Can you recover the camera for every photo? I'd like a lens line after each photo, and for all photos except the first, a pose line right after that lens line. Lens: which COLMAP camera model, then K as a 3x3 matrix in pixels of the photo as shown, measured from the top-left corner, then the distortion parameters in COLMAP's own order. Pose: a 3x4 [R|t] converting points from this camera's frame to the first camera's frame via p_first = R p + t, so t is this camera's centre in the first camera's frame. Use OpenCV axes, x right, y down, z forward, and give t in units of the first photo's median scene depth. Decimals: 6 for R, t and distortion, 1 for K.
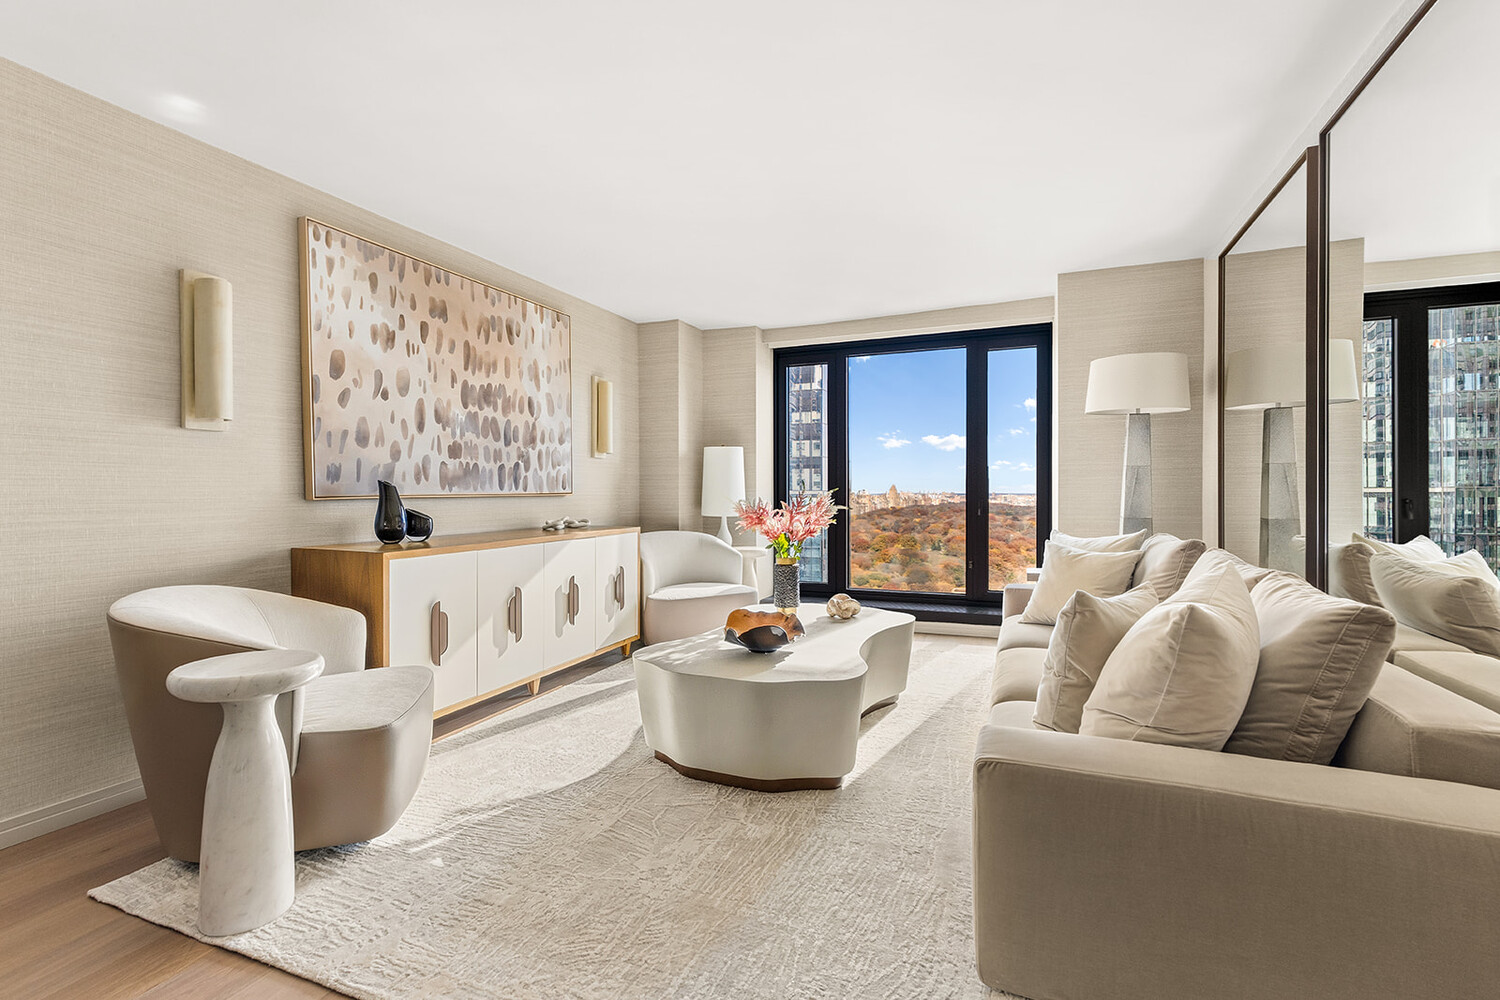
lens RADIAL K [[687.5, 0, 750.8], [0, 687.5, 496.8], [0, 0, 1]] dist [0.002947, 0.000319]
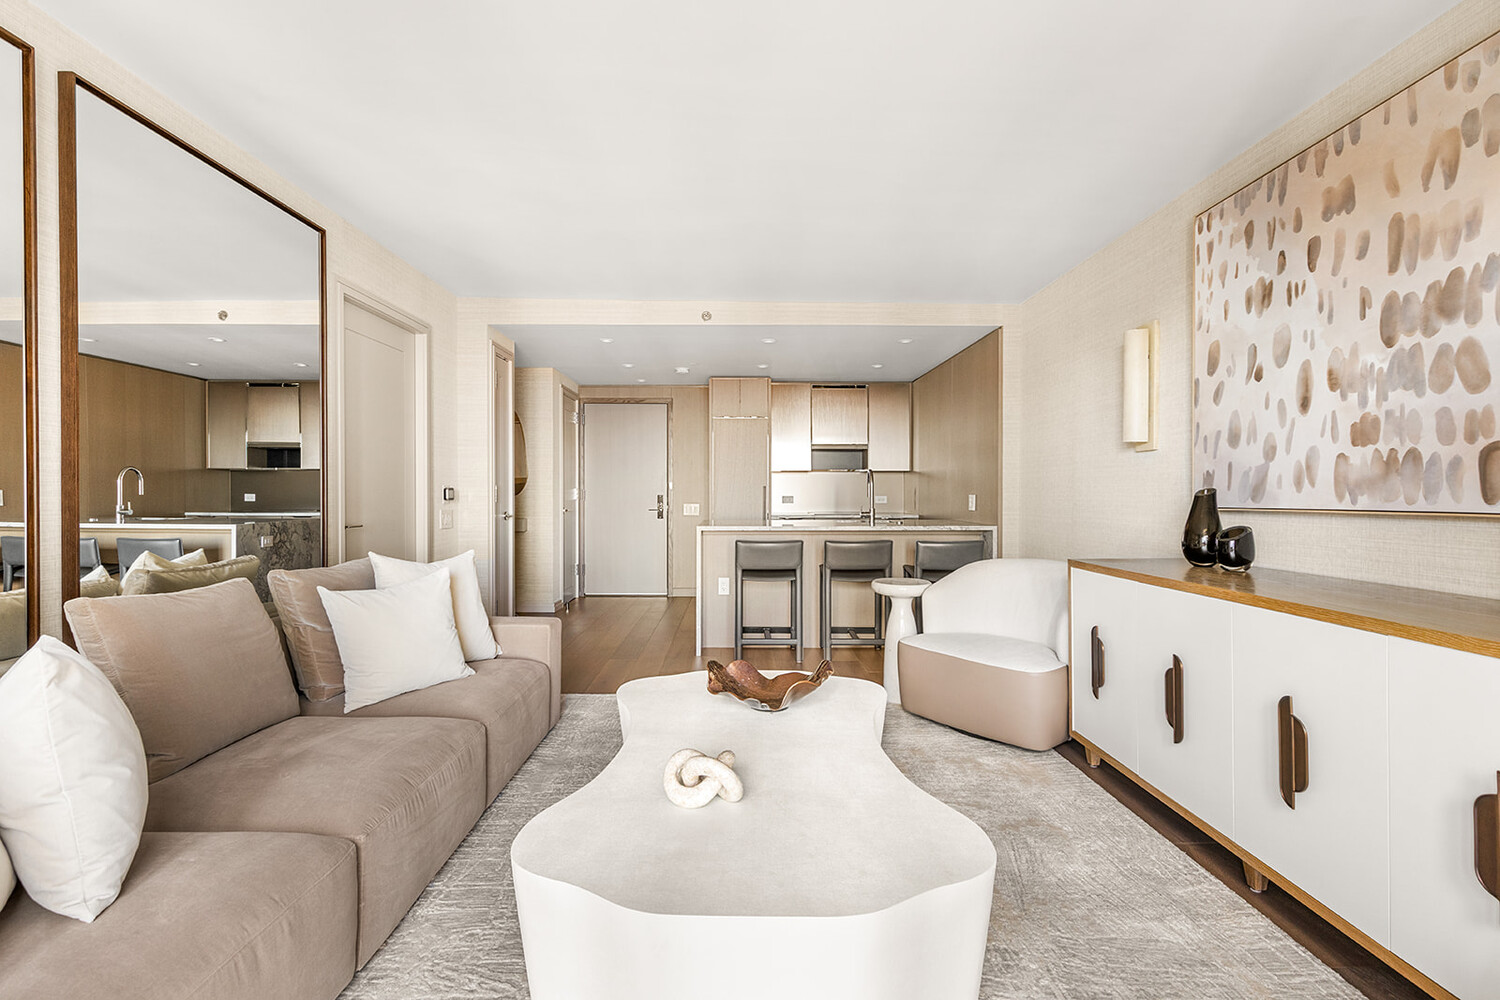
lens RADIAL K [[711.1, 0, 748.6], [0, 711.1, 492.7], [0, 0, 1]] dist [0.000462, 0.001298]
pose [[-0.923366, 0.017179, -0.383536, 0.285910], [0.015567, 0.999852, 0.007307, -0.032376], [0.383605, 0.000777, -0.923497, 1.502766]]
